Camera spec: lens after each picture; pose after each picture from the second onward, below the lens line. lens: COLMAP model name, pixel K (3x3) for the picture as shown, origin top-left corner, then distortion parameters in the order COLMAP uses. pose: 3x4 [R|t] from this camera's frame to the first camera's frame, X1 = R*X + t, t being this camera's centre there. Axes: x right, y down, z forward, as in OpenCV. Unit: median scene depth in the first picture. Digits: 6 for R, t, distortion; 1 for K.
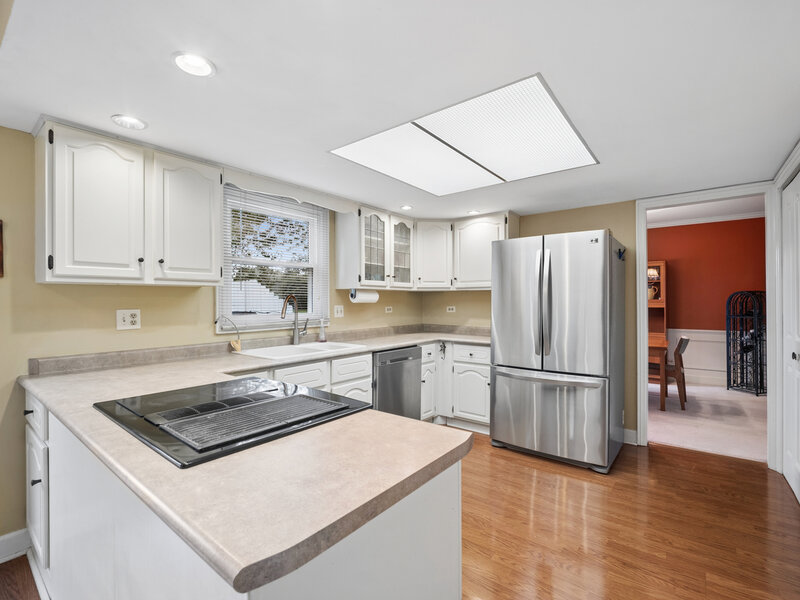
lens RADIAL K [[379.1, 0, 399.2], [0, 379.1, 300.8], [0, 0, 1]] dist [-0.004056, -0.000077]
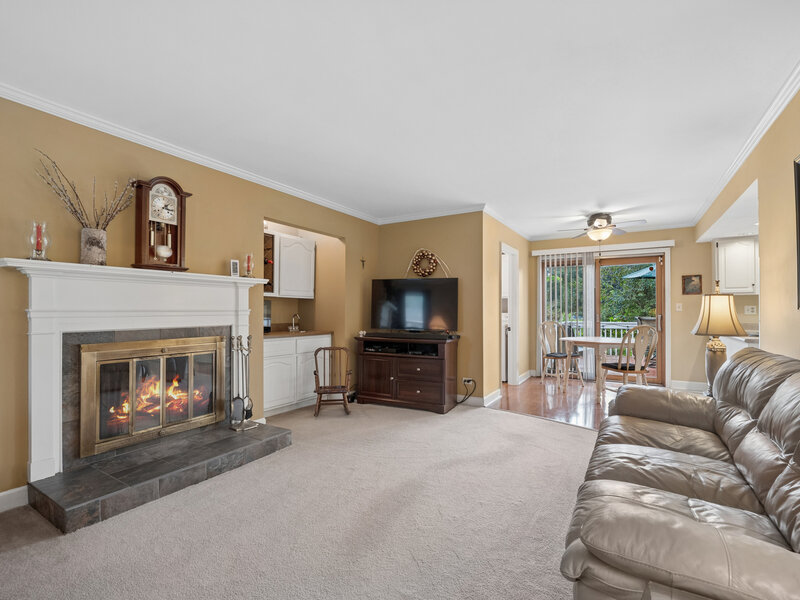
lens RADIAL K [[379.1, 0, 393.2], [0, 379.1, 306.1], [0, 0, 1]] dist [-0.004056, -0.000077]
pose [[0.115159, -0.011517, -0.993280, 1.321953], [0.001204, 0.999934, -0.011455, 0.048632], [0.993346, 0.000124, 0.115165, -1.429171]]
